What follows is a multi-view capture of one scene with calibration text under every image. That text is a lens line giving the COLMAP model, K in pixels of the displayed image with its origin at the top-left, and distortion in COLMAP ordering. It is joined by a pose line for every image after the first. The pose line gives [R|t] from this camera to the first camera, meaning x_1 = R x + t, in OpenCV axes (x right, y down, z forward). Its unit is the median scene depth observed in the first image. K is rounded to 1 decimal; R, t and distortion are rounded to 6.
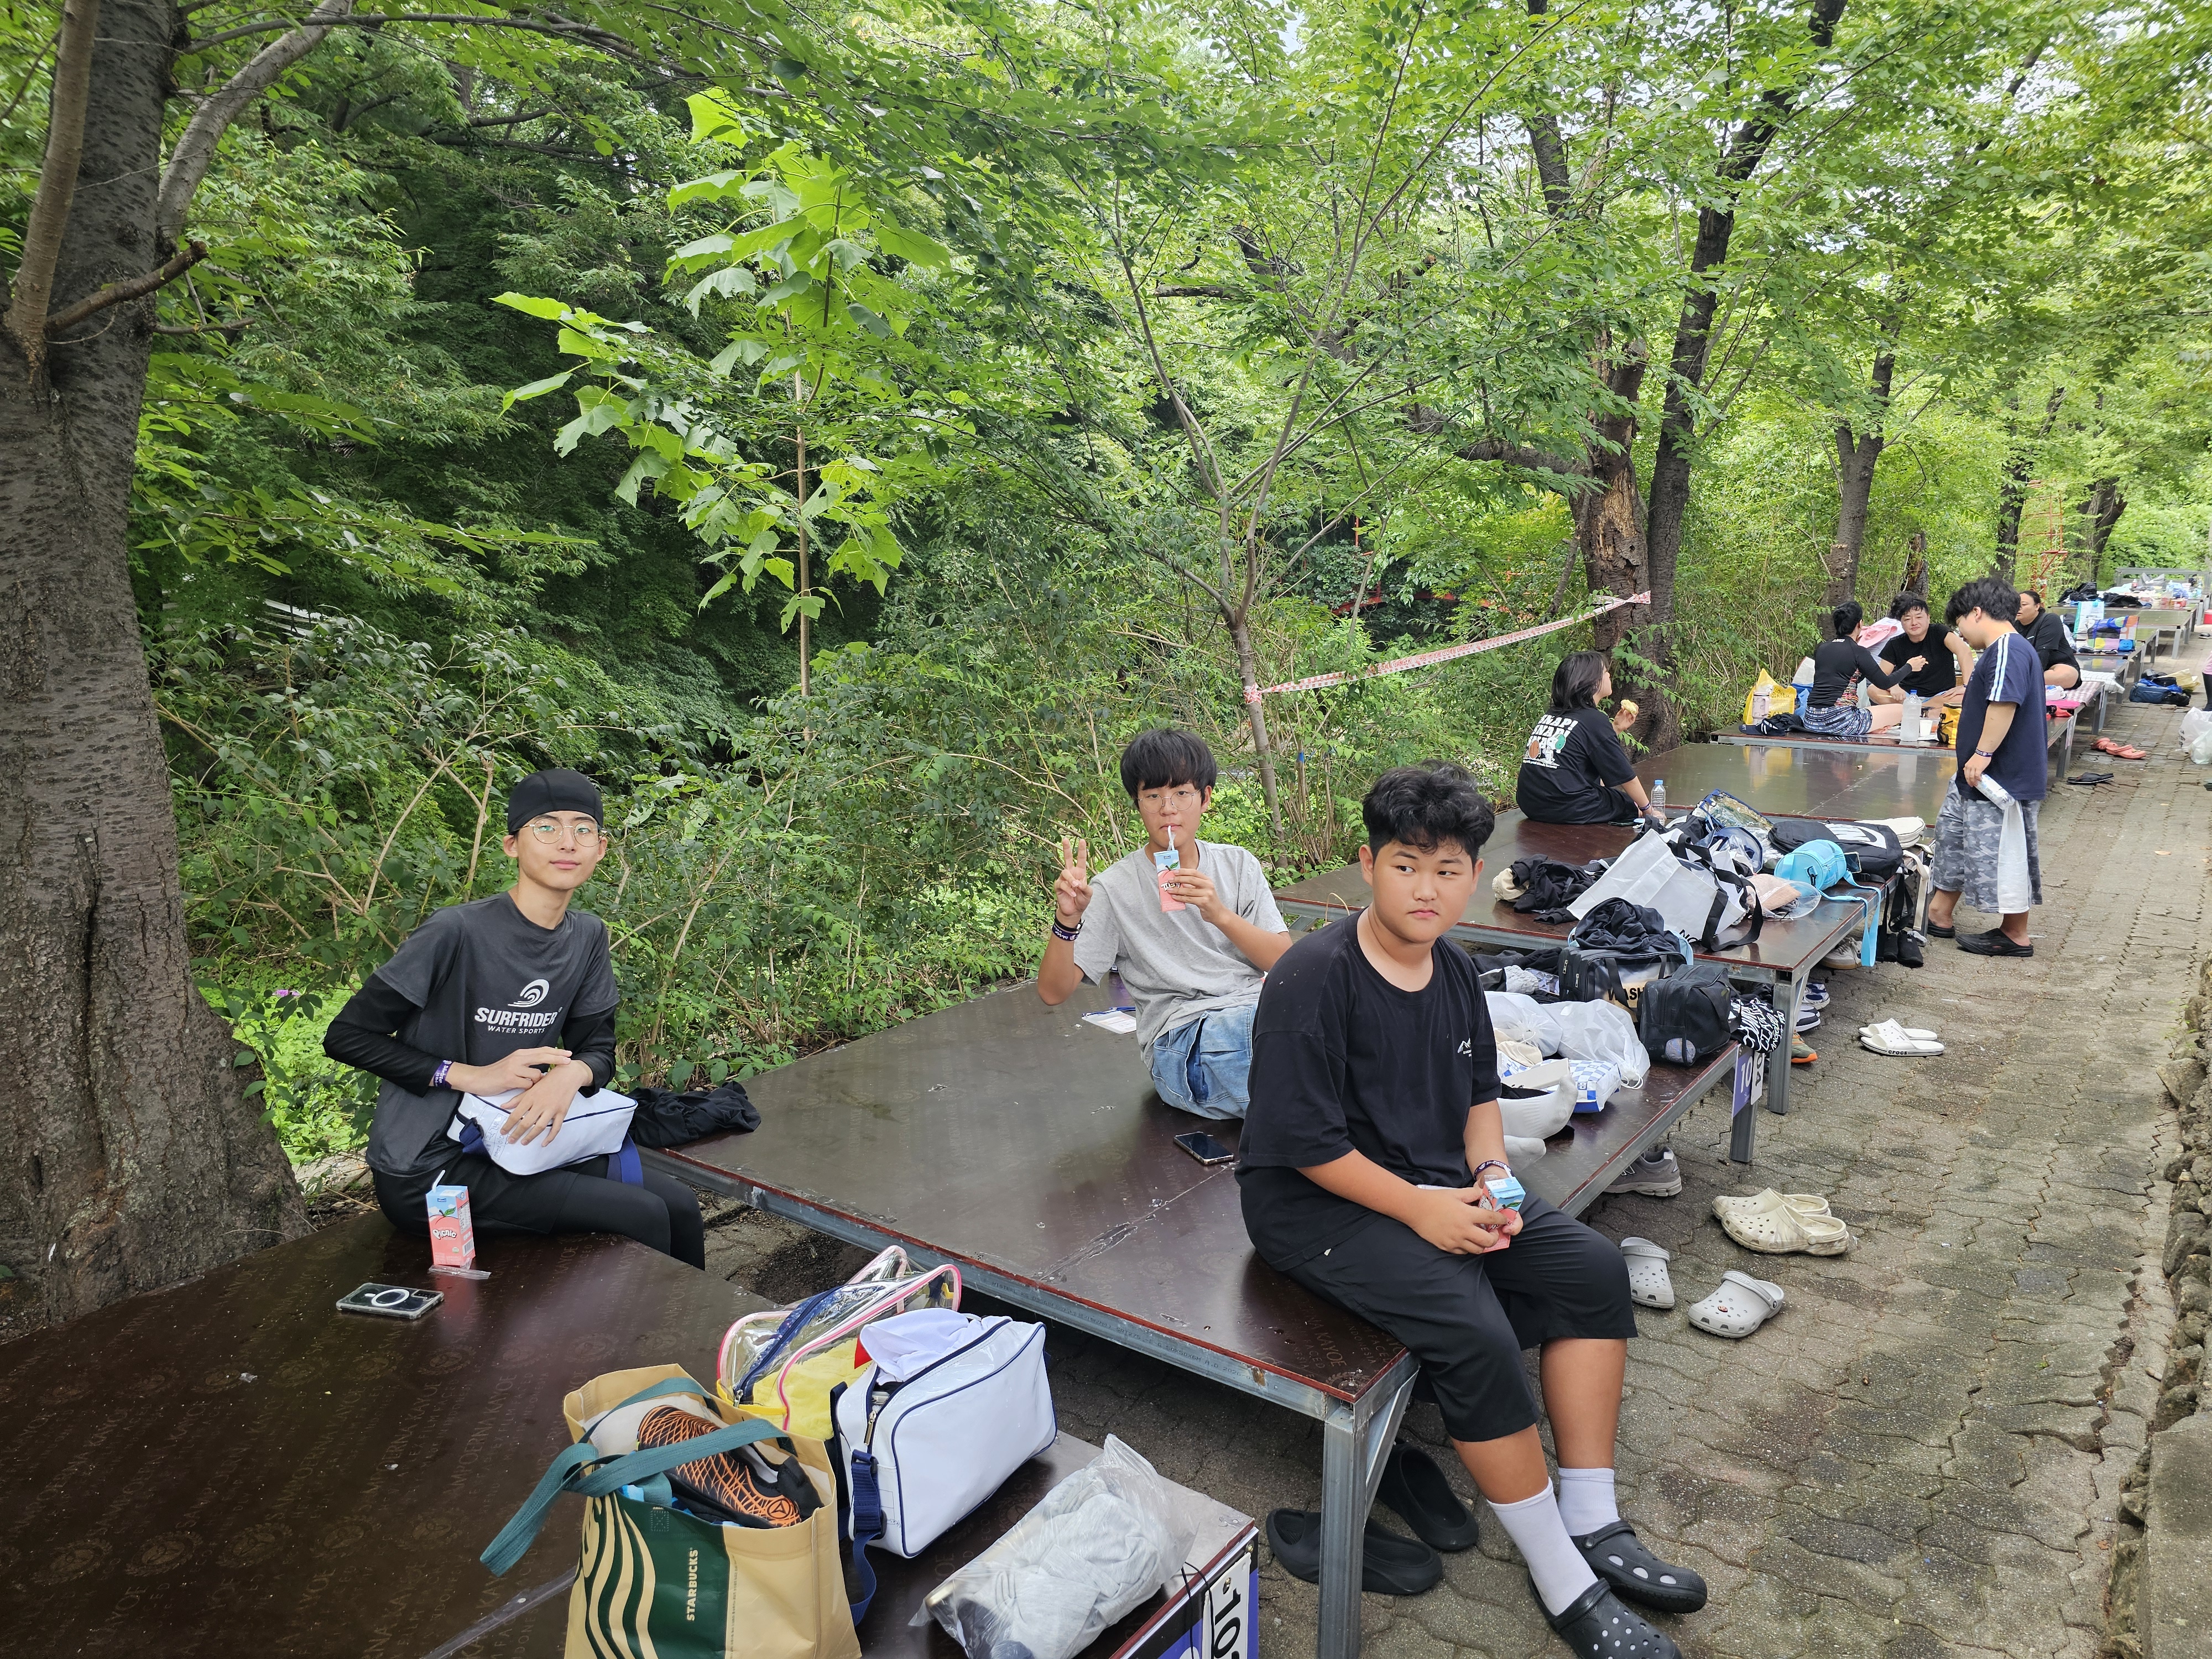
lens RADIAL K [[1478.2, 0, 1137.7], [0, 1478.2, 842.8], [0, 0, 1]] dist [0.056413, -0.053177]
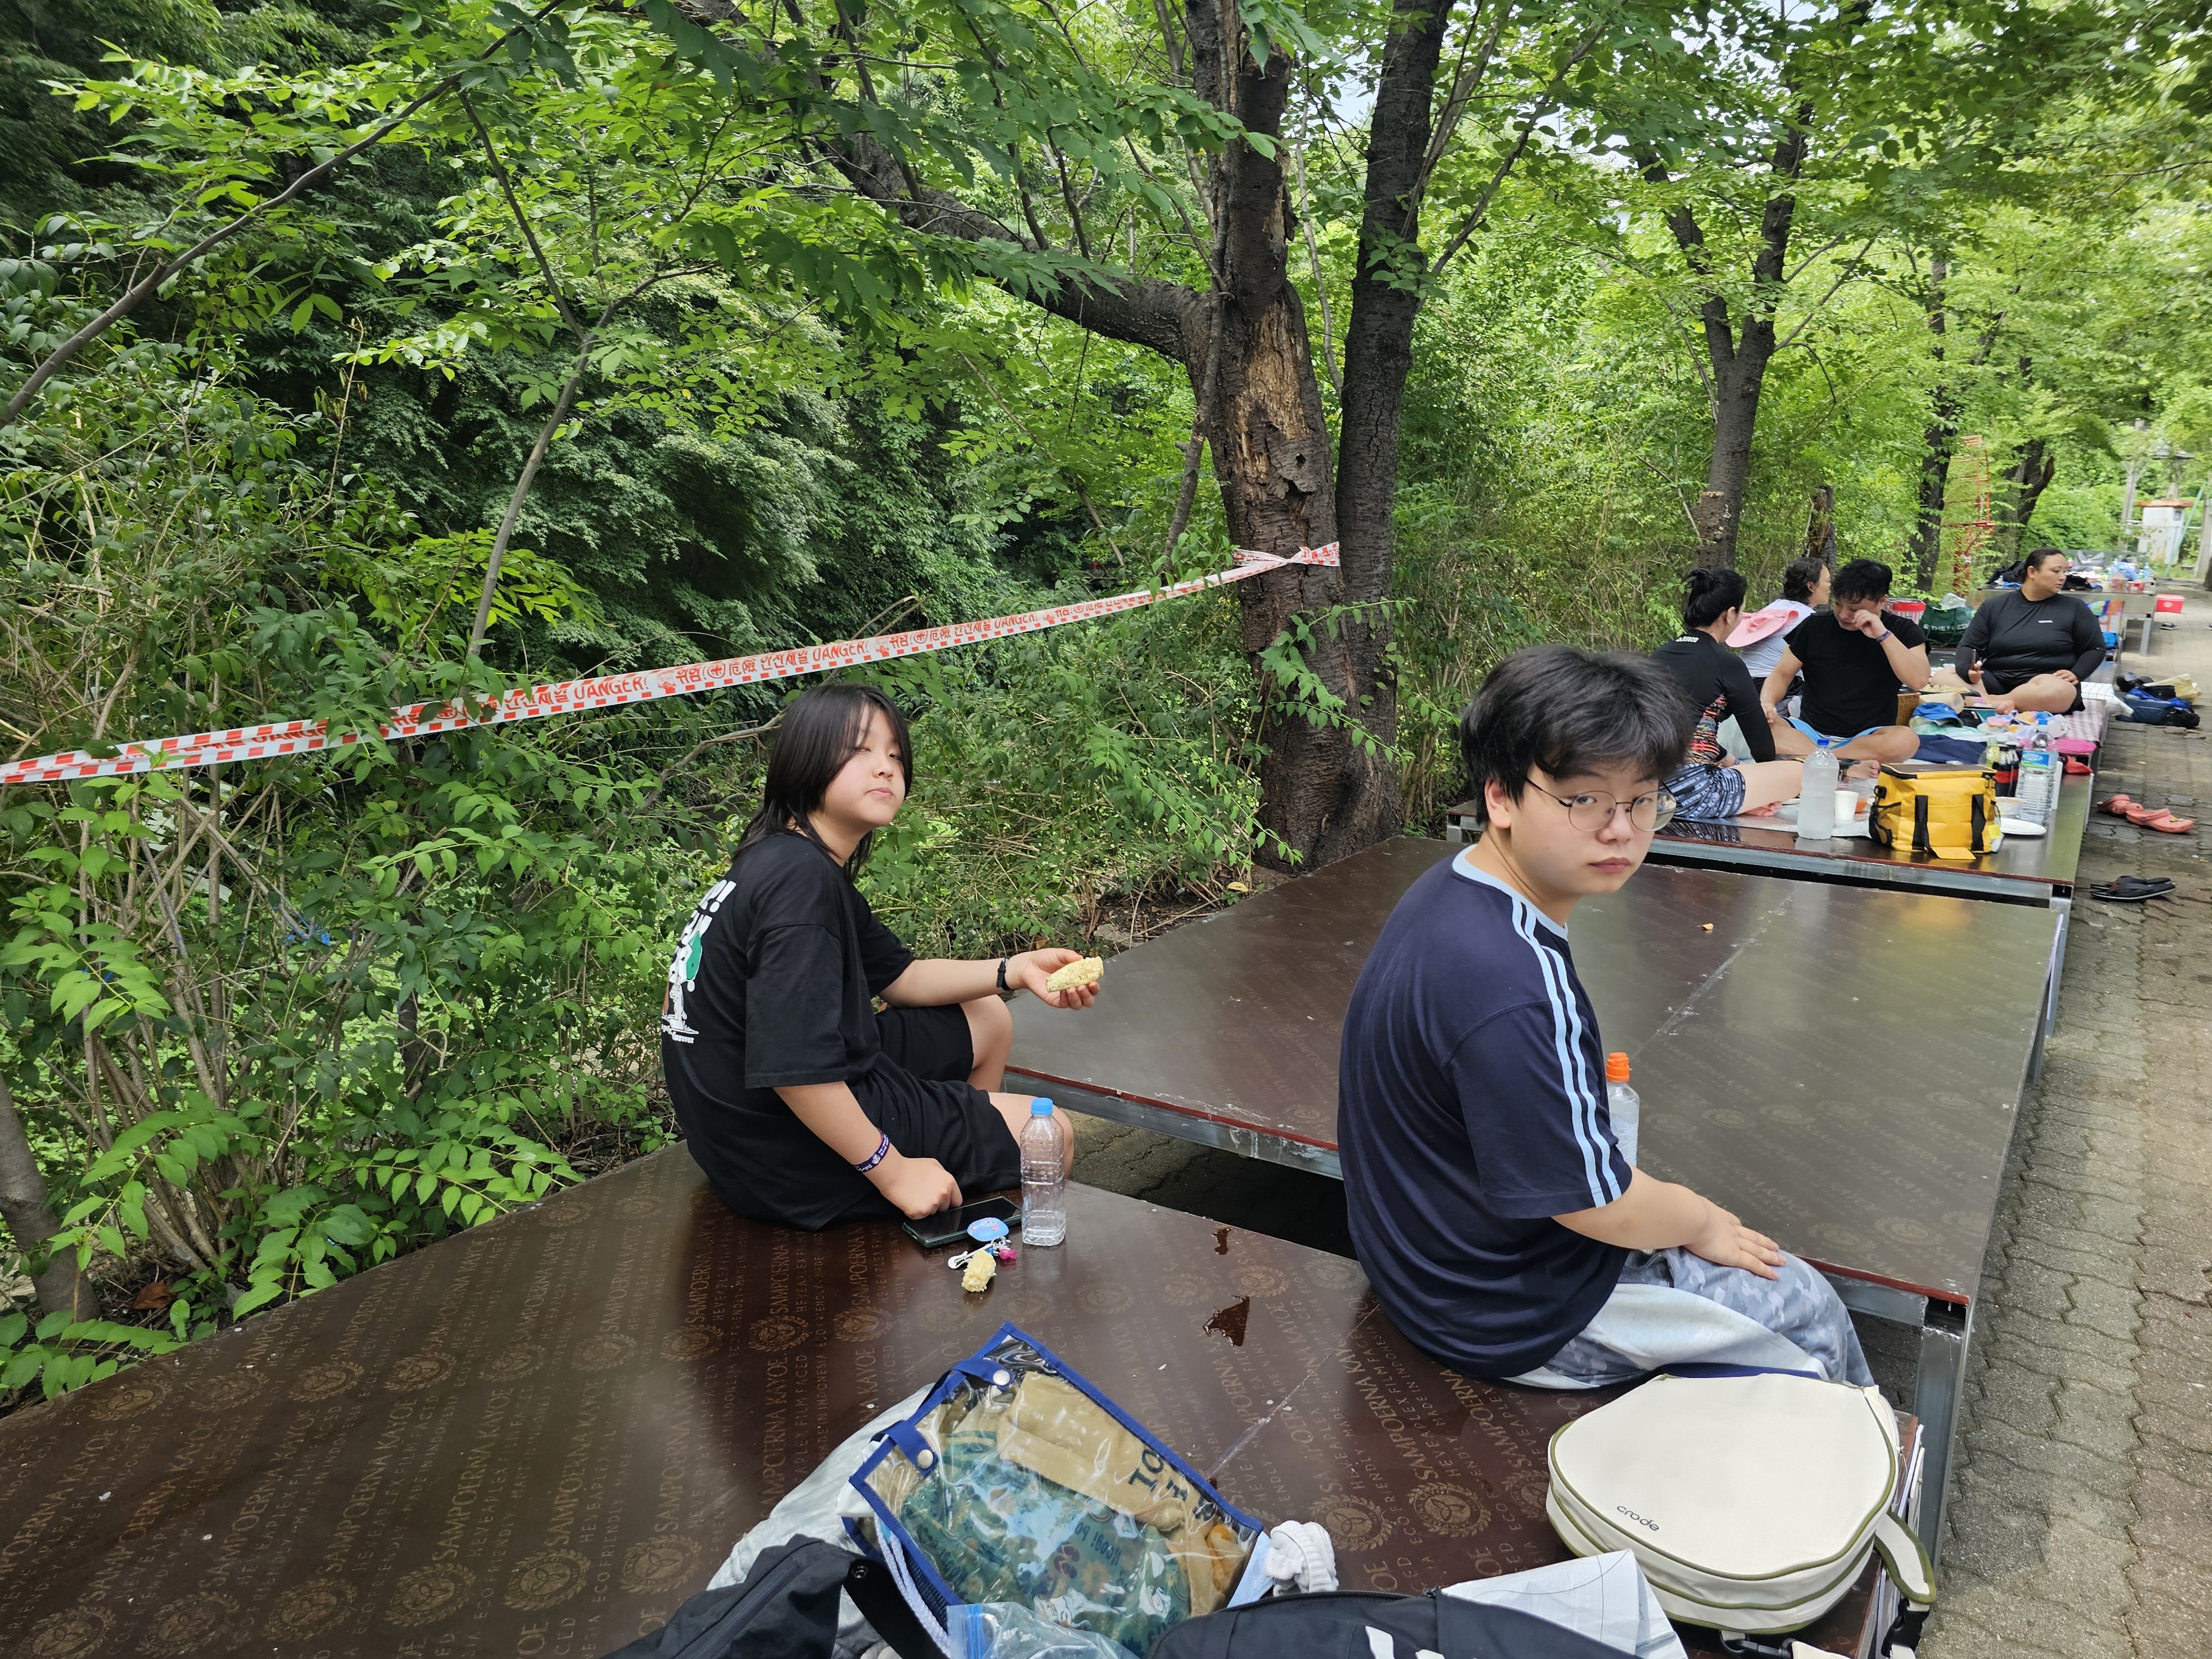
lens RADIAL K [[1478.2, 0, 1108.6], [0, 1478.2, 807.1], [0, 0, 1]] dist [0.056413, -0.053177]
pose [[0.999262, 0.004657, 0.038132, 0.177739], [-0.004367, 0.999961, -0.007669, -0.051486], [-0.038166, 0.007497, 0.999243, 0.347871]]
